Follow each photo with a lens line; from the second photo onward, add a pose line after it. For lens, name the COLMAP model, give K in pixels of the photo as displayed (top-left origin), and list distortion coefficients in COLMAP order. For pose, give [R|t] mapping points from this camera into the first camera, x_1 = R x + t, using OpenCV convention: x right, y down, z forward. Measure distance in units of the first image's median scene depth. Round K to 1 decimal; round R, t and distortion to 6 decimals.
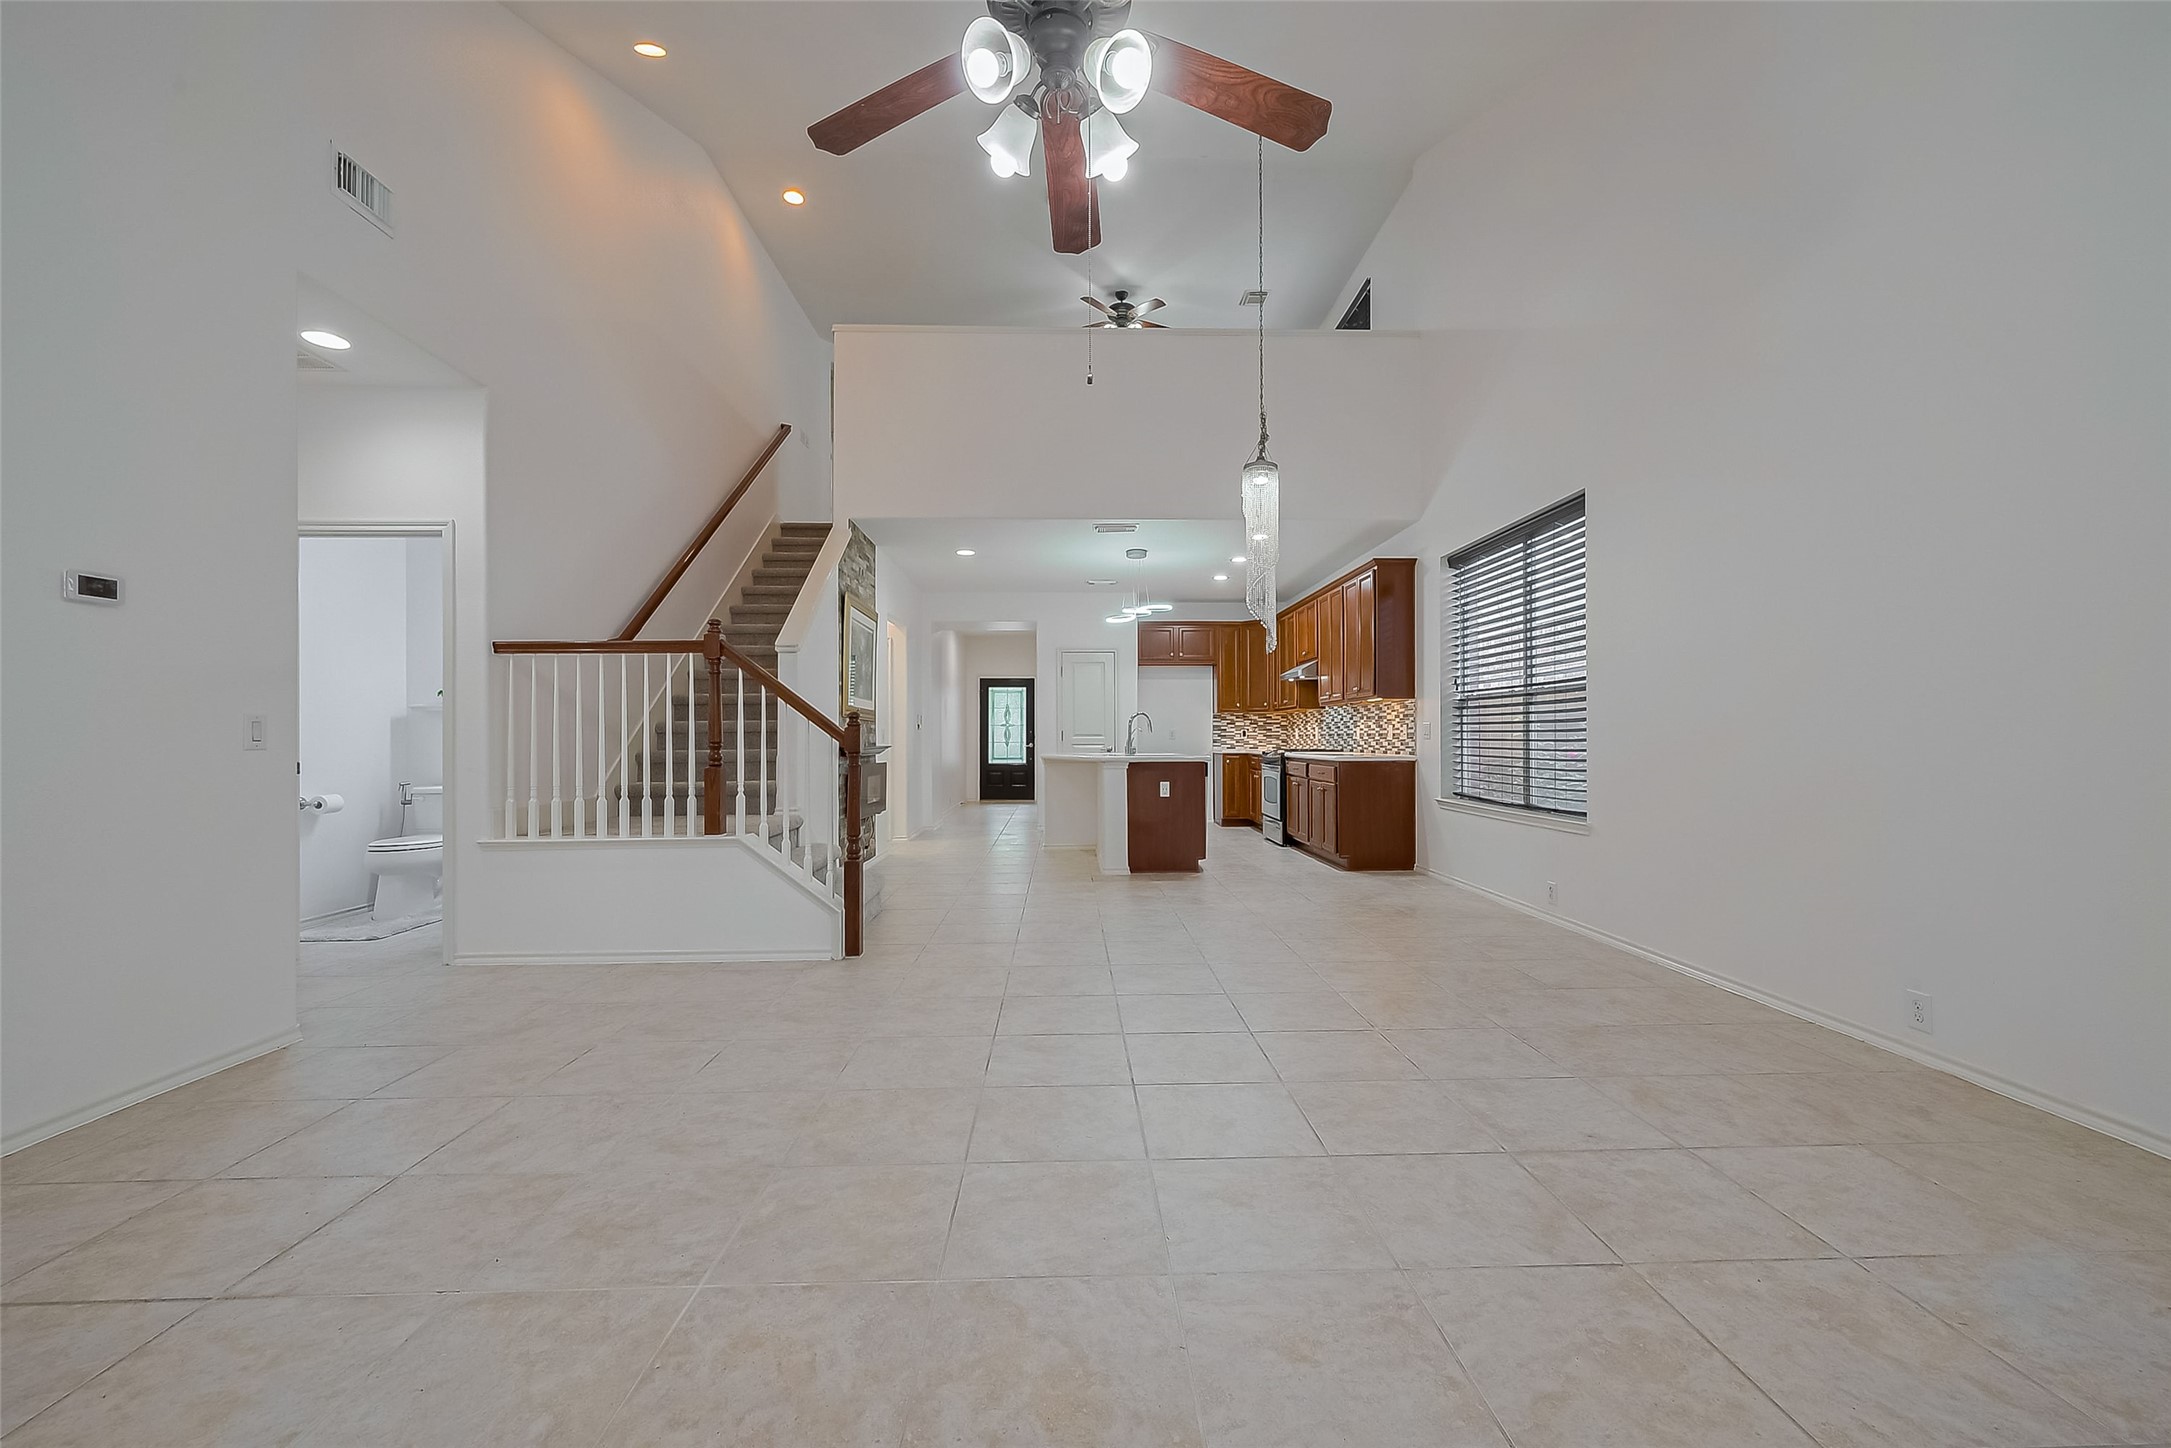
lens RADIAL K [[877.7, 0, 1087.2], [0, 877.7, 727.3], [0, 0, 1]] dist [-0.002514, -0.000440]
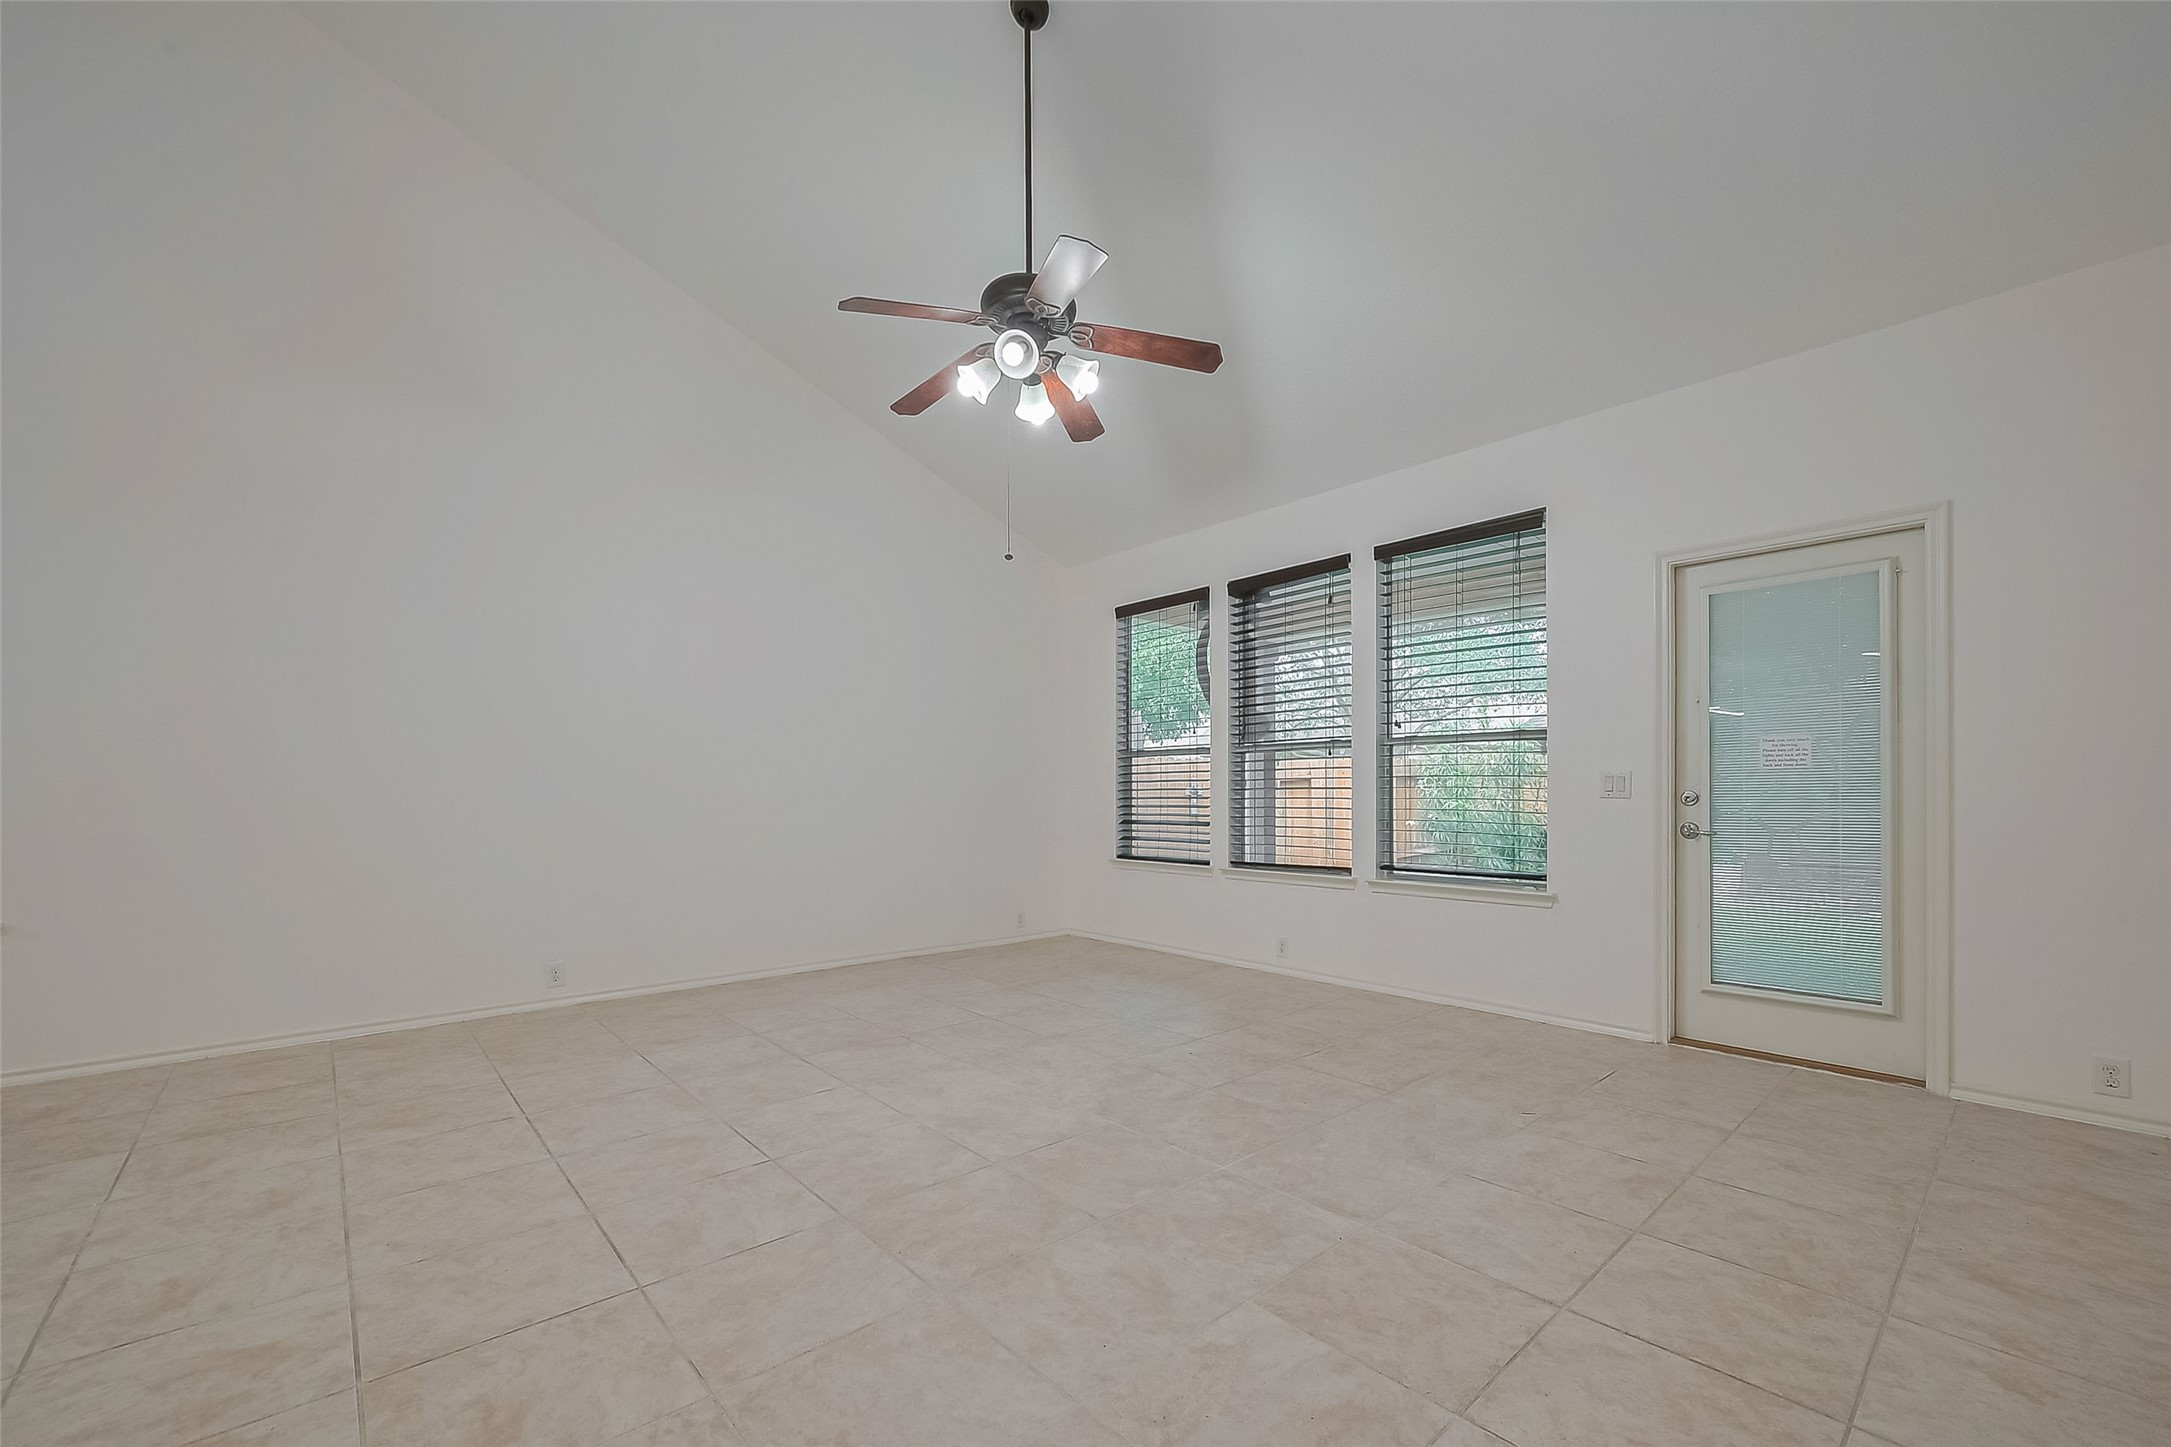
lens RADIAL K [[877.7, 0, 1112.2], [0, 877.7, 792.9], [0, 0, 1]] dist [-0.002514, -0.000440]
pose [[-0.659773, 0.005676, 0.751444, -1.231865], [-0.001811, 0.999957, -0.009144, 0.019178], [-0.751463, -0.007394, -0.659734, 1.822768]]
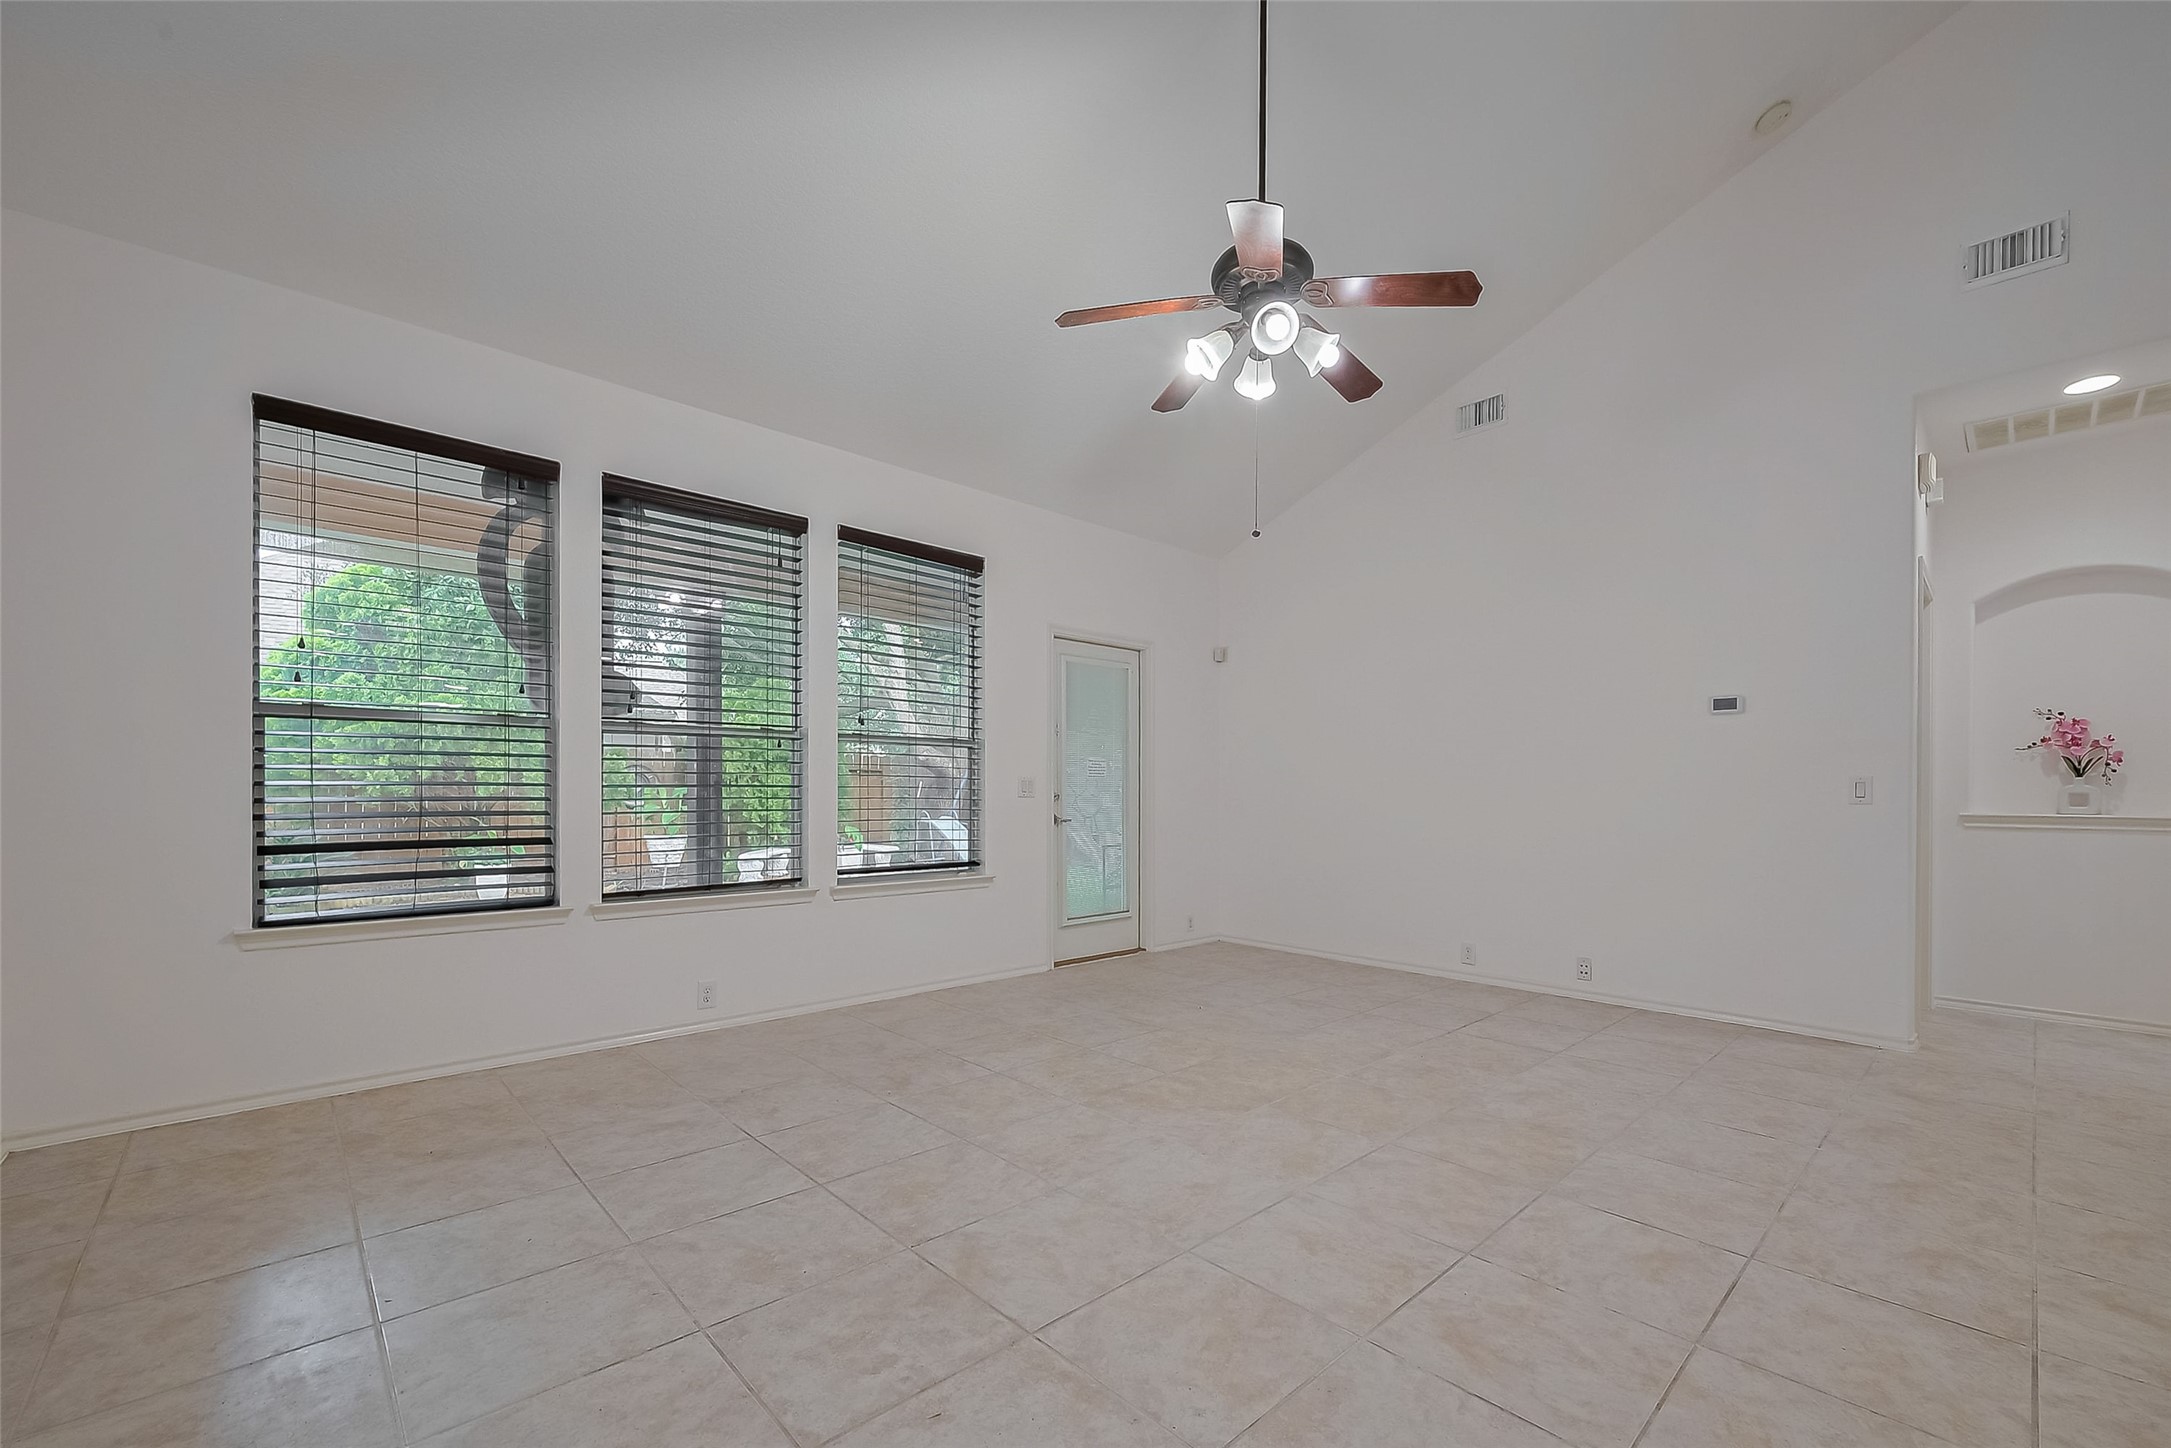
lens RADIAL K [[877.7, 0, 1144.3], [0, 877.7, 797.5], [0, 0, 1]] dist [-0.002514, -0.000440]
pose [[-0.727703, 0.005646, -0.685869, 1.051656], [0.005354, 0.999982, 0.002550, 0.006613], [0.685872, -0.001817, -0.727720, 1.834624]]
